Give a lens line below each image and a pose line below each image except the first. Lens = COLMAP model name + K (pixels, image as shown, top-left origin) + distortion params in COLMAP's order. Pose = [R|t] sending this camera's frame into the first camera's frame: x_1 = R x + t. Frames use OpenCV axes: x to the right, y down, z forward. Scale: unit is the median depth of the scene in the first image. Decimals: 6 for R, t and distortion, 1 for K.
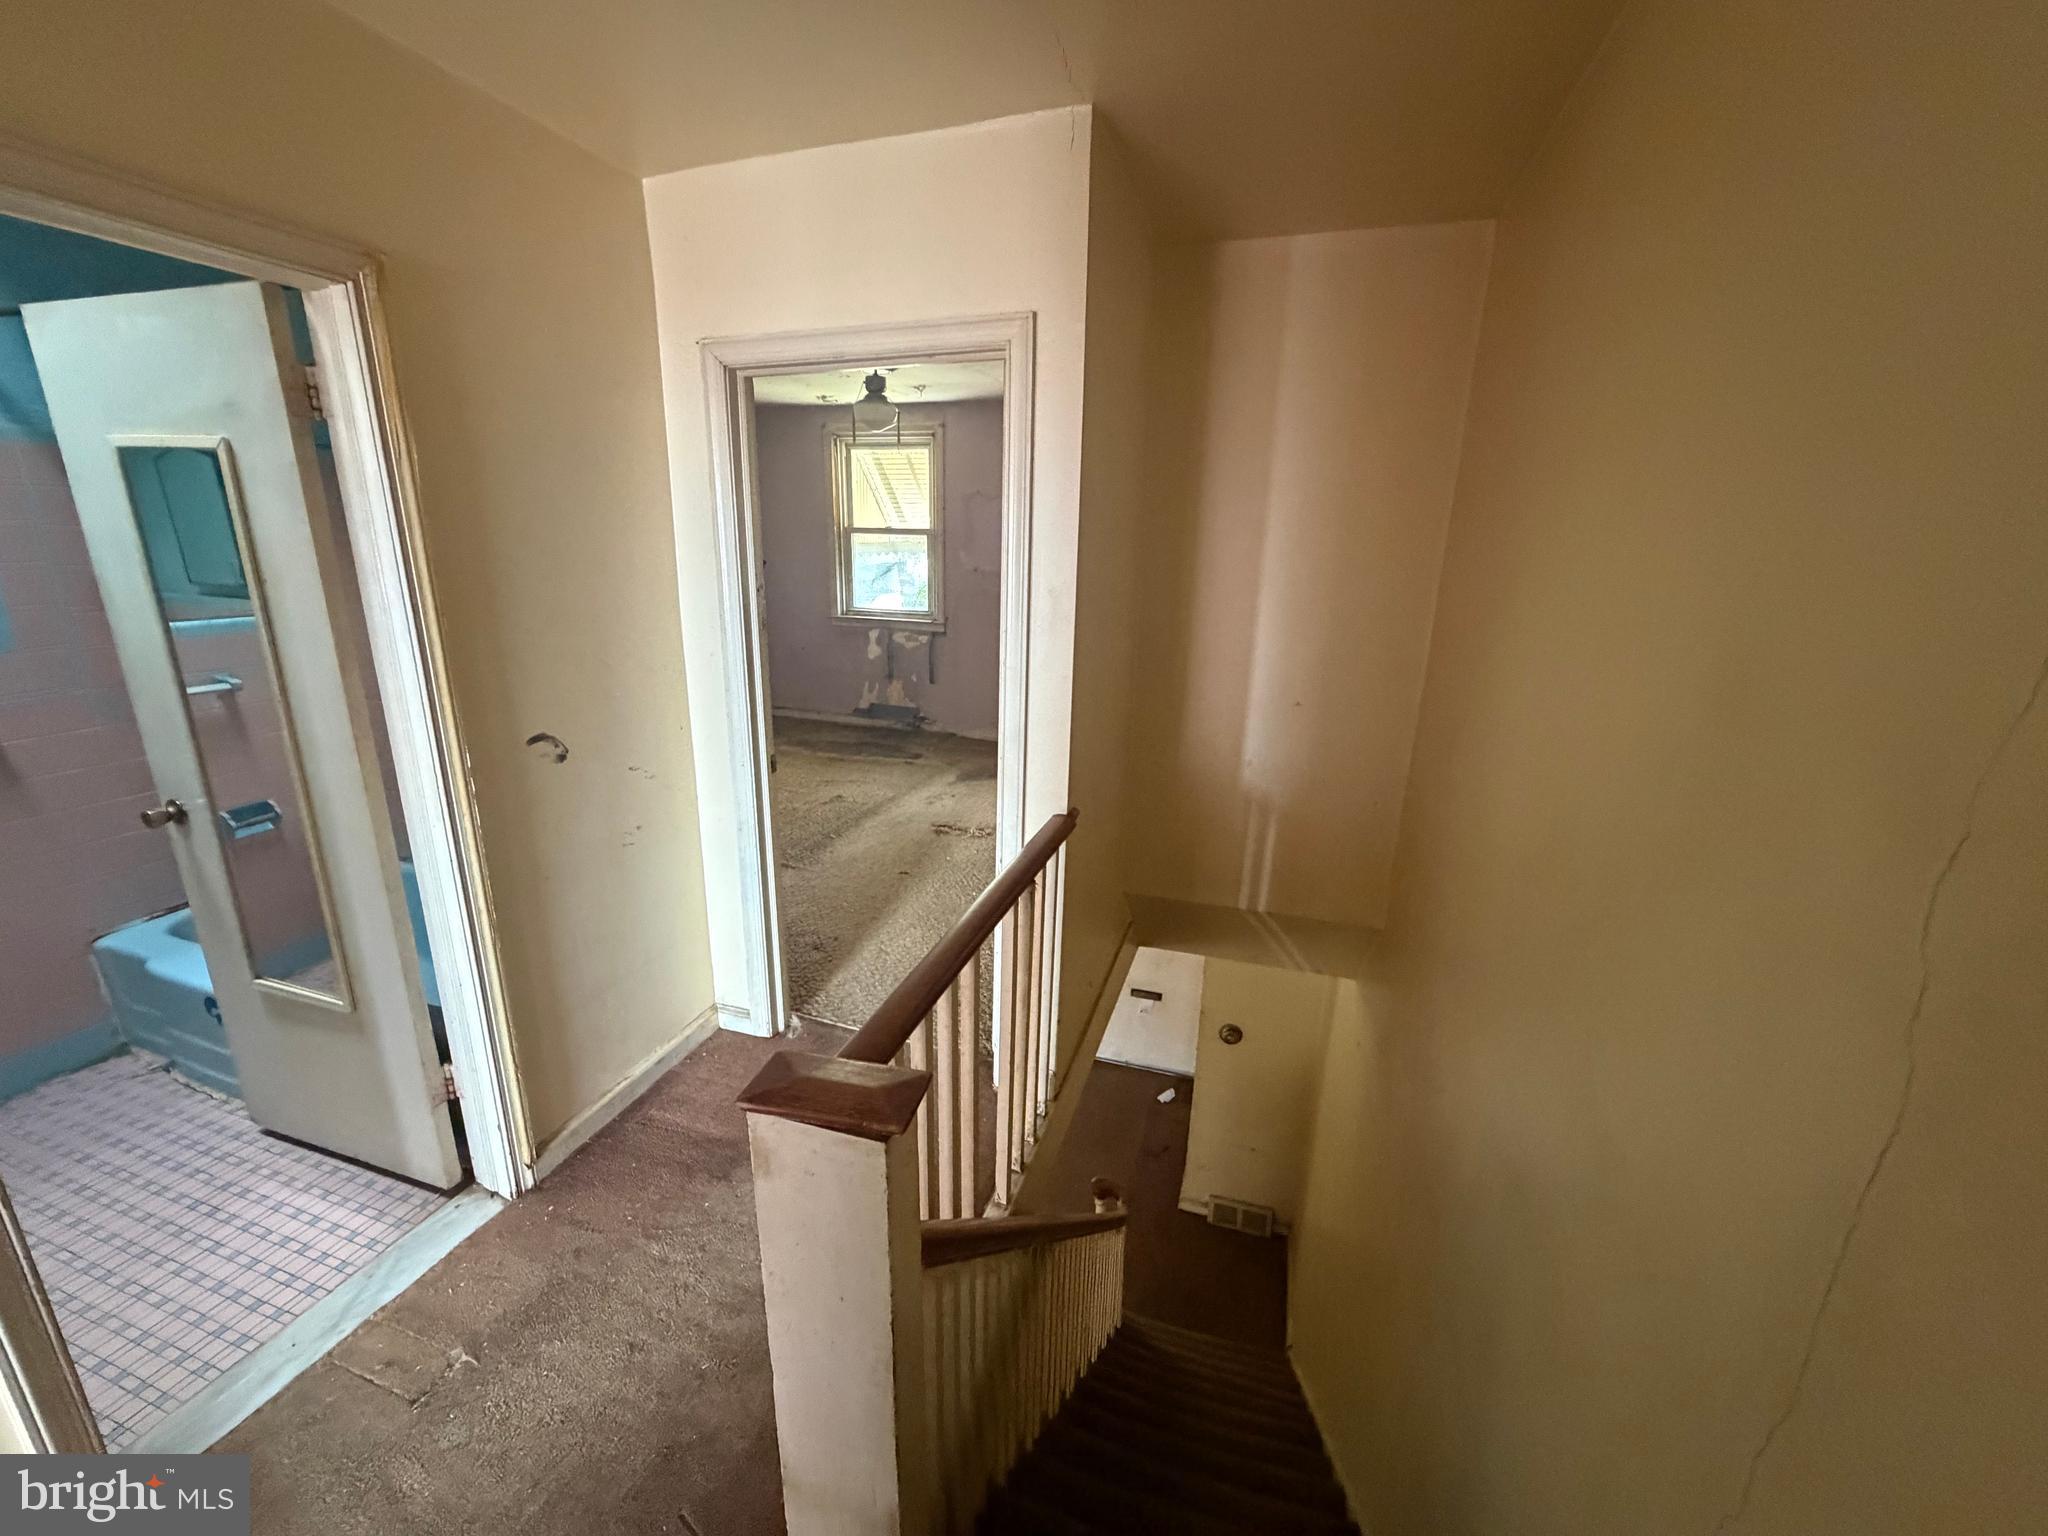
lens RADIAL K [[814.2, 0, 1022.3], [0, 814.2, 767.2], [0, 0, 1]] dist [-0.001682, 0.001203]
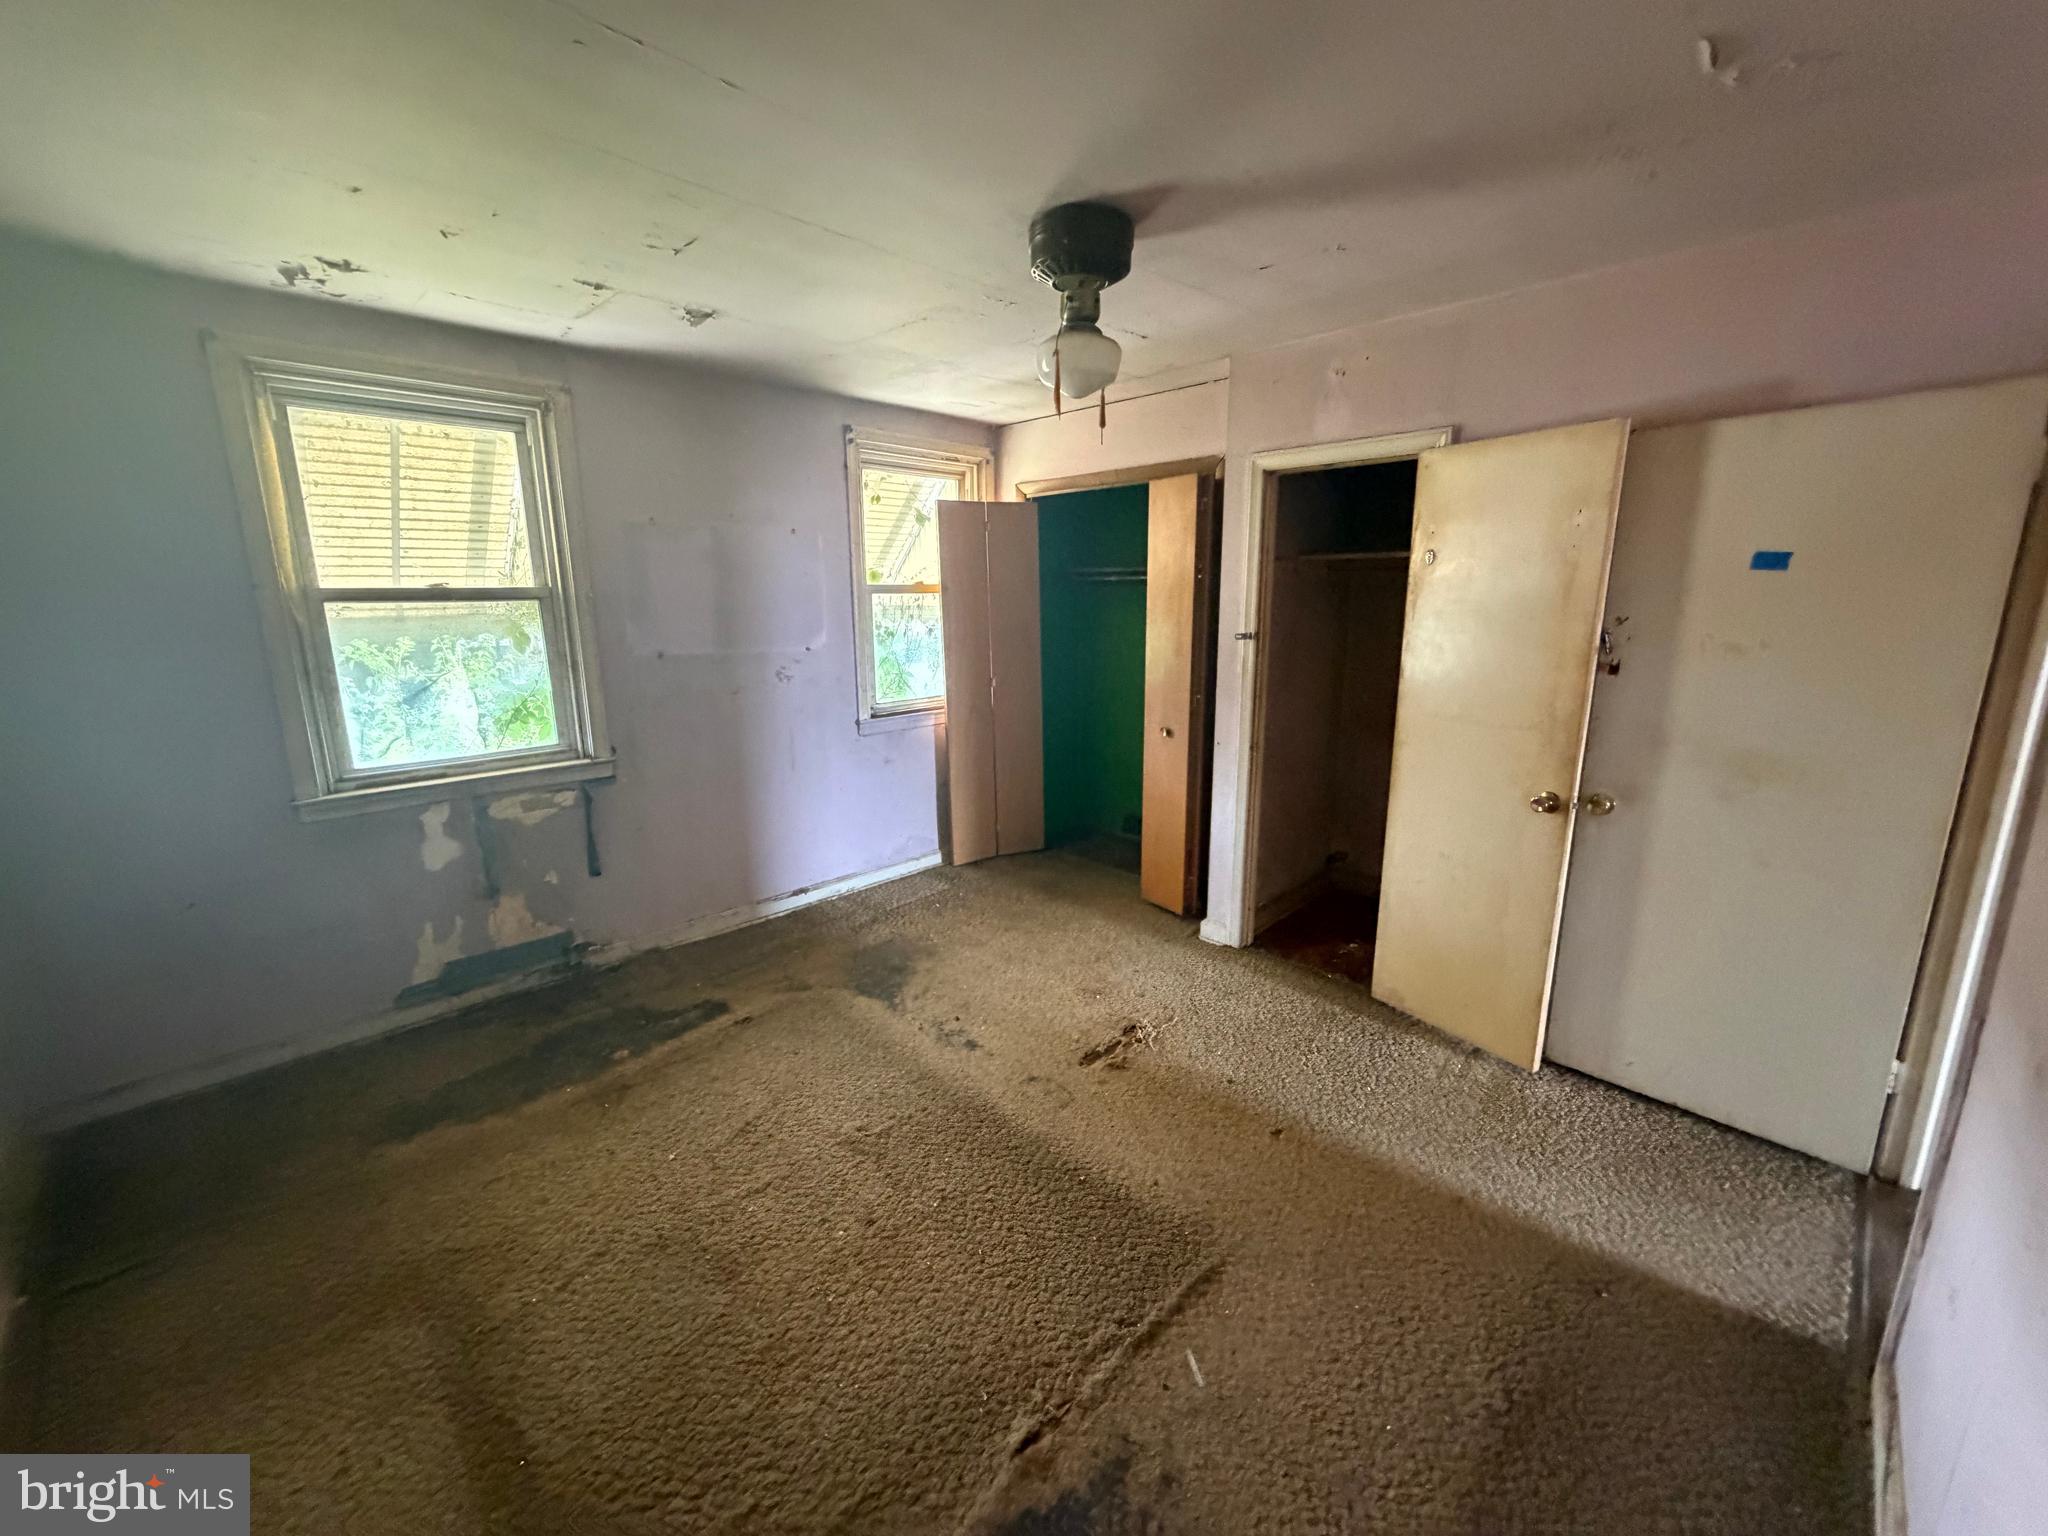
lens RADIAL K [[814.2, 0, 1026.3], [0, 814.2, 768.1], [0, 0, 1]] dist [-0.001682, 0.001203]
pose [[0.450795, -0.219568, 0.865202, -0.435020], [0.263401, 0.958835, 0.106090, -0.155370], [-0.852880, 0.180070, 0.490073, 0.501348]]
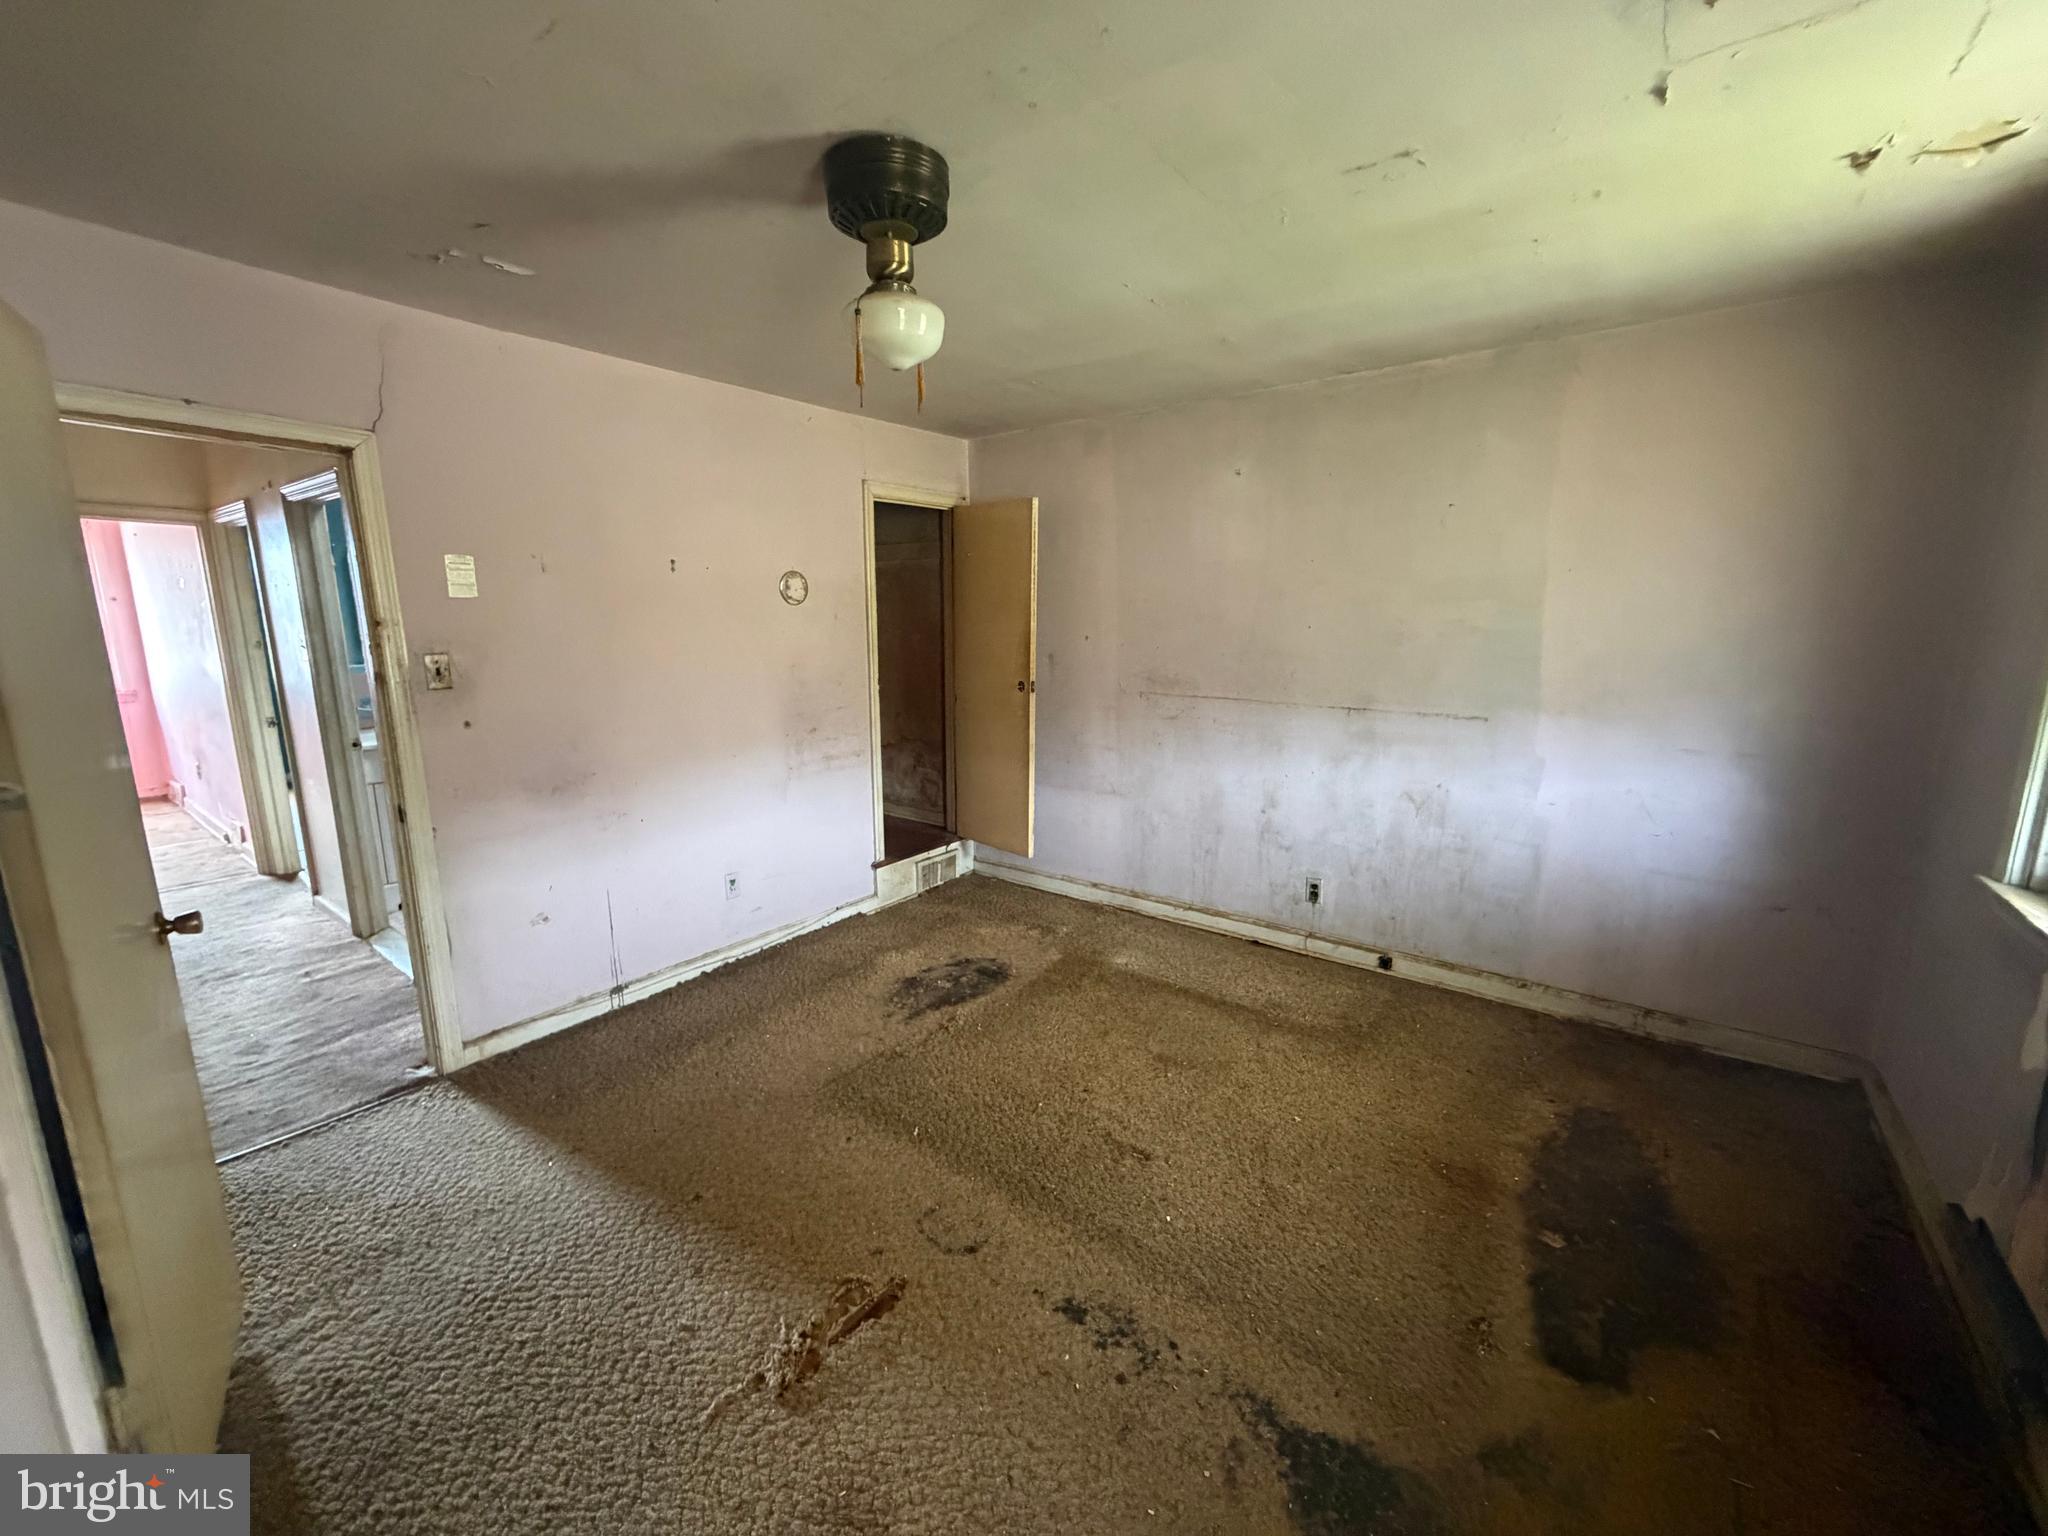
lens RADIAL K [[814.2, 0, 1020.8], [0, 814.2, 771.0], [0, 0, 1]] dist [-0.001682, 0.001203]
pose [[-0.333493, 0.149597, -0.930808, 0.158280], [-0.262894, 0.933408, 0.244206, -0.210176], [0.905356, 0.326144, -0.271956, 0.778694]]
